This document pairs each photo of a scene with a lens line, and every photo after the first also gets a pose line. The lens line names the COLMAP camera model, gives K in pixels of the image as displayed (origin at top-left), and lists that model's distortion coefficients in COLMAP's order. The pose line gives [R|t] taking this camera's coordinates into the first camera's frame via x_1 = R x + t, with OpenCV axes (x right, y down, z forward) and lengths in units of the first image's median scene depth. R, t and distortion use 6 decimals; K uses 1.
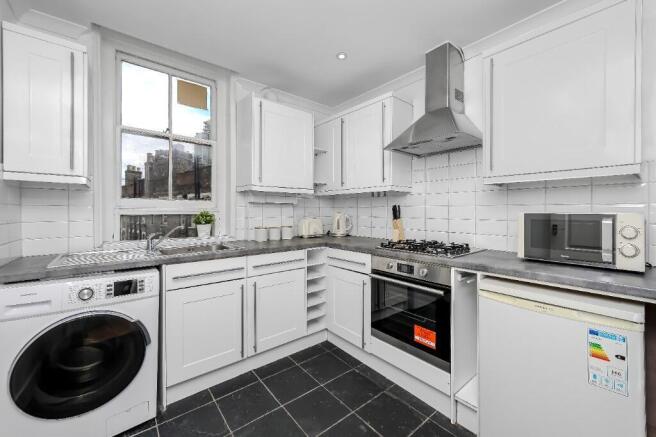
lens RADIAL K [[260.5, 0, 326.0], [0, 260.5, 214.8], [0, 0, 1]] dist [0.000127, 0.000046]
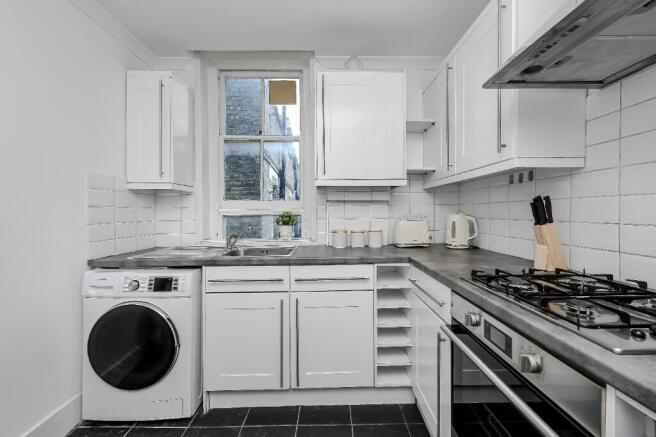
lens RADIAL K [[267.5, 0, 330.2], [0, 267.5, 216.4], [0, 0, 1]] dist [0.000439, 0.000301]
pose [[0.788634, 0.003071, -0.614856, 0.304567], [-0.000924, 0.999992, 0.003810, -0.000323], [0.614863, -0.002437, 0.788630, 0.397594]]
